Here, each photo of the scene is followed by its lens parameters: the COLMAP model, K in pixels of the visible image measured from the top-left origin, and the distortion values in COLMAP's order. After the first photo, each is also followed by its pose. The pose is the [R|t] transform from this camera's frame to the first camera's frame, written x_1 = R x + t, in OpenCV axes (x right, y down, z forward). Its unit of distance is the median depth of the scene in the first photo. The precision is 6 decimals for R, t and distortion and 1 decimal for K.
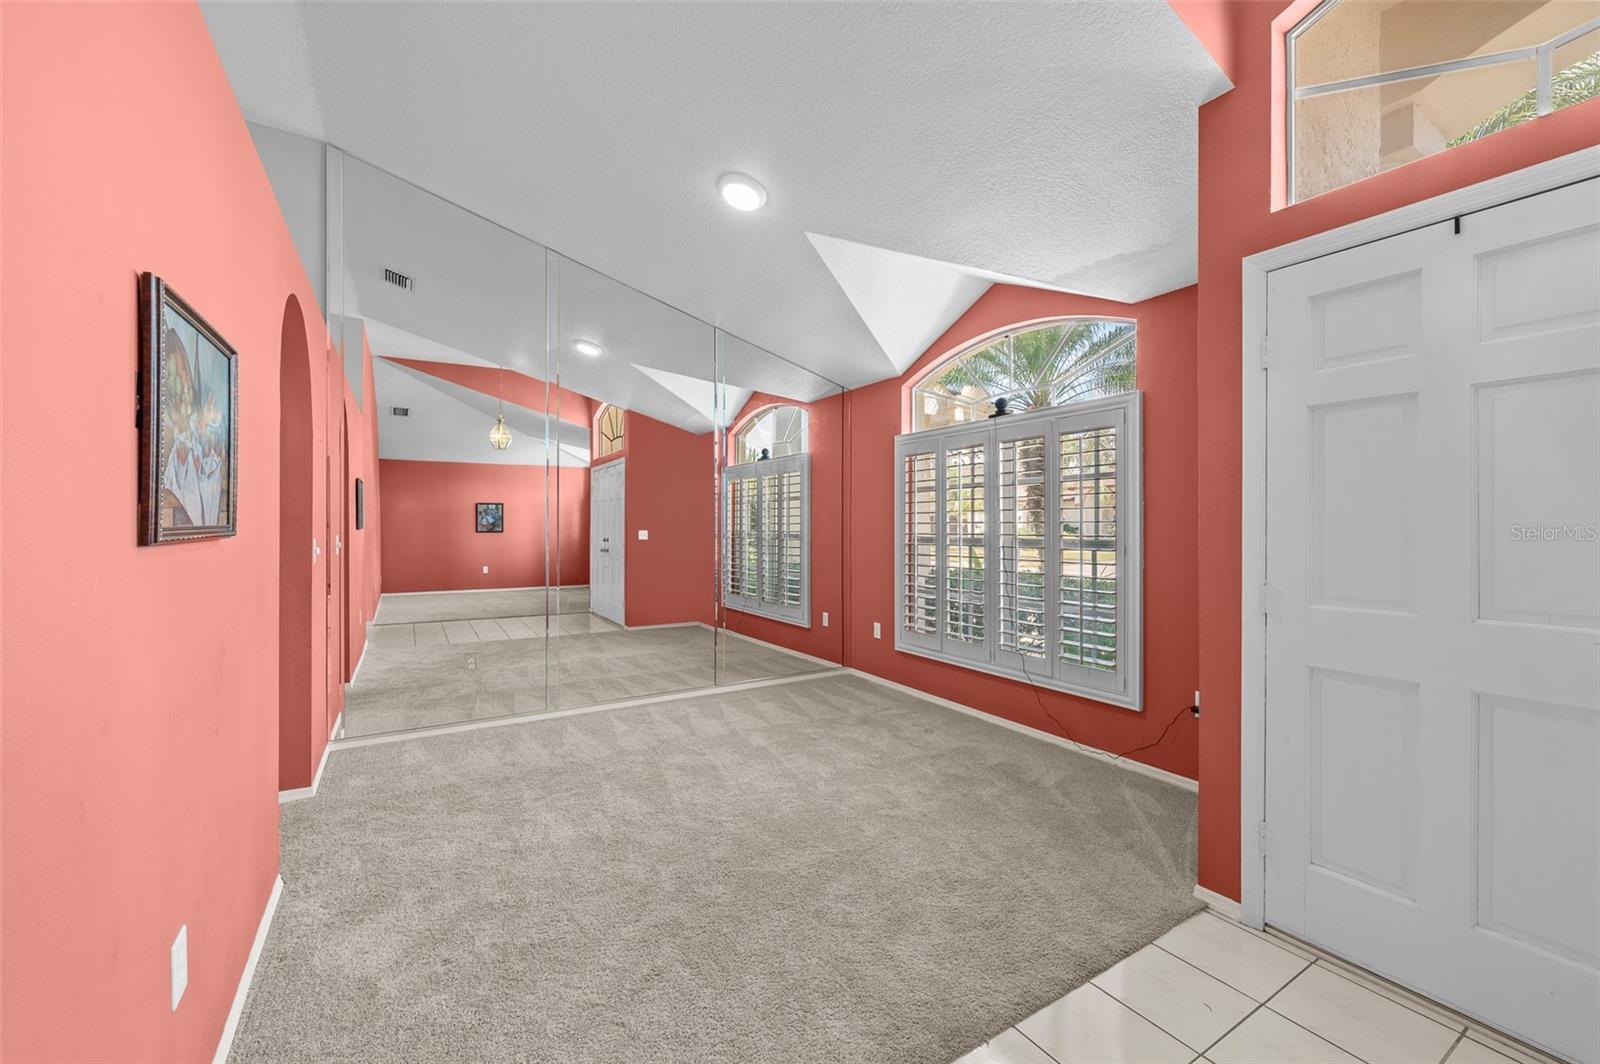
lens RADIAL K [[636.0, 0, 803.2], [0, 636.0, 531.2], [0, 0, 1]] dist [-0.000659, -0.000051]
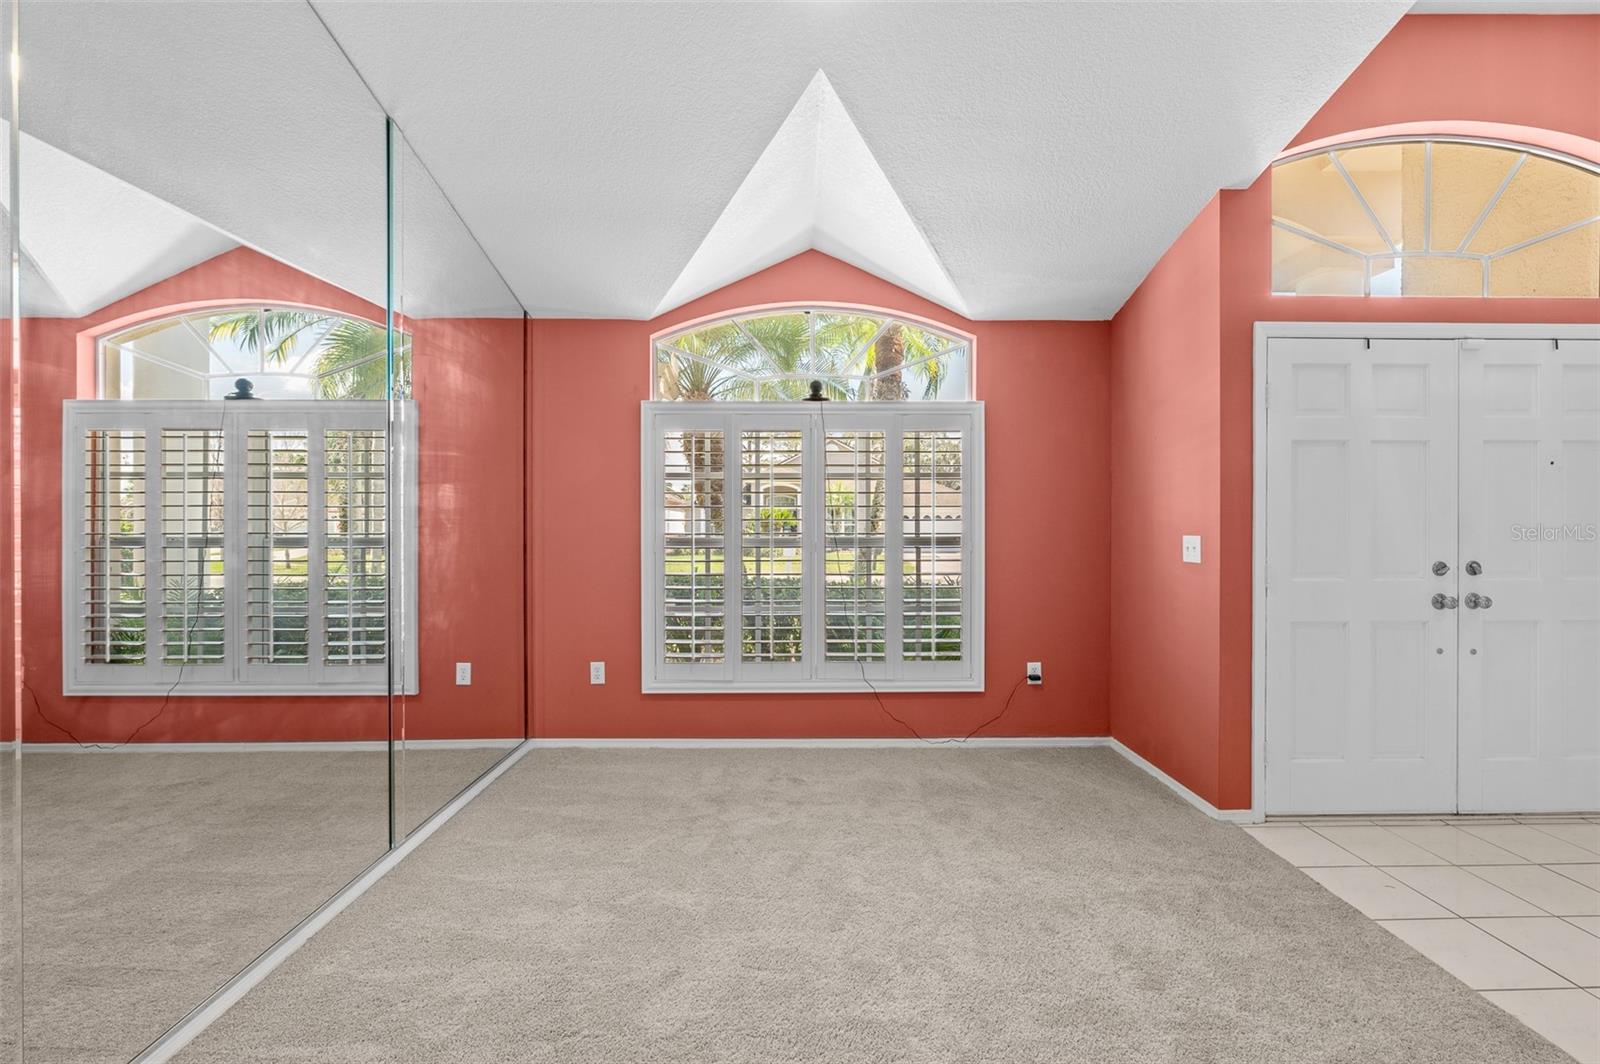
lens RADIAL K [[636.0, 0, 803.2], [0, 636.0, 531.2], [0, 0, 1]] dist [-0.000659, -0.000051]
pose [[0.519021, -0.015388, 0.854623, -0.470728], [0.008751, 0.999881, 0.012689, -0.010396], [-0.854717, 0.000893, 0.519094, 0.567856]]
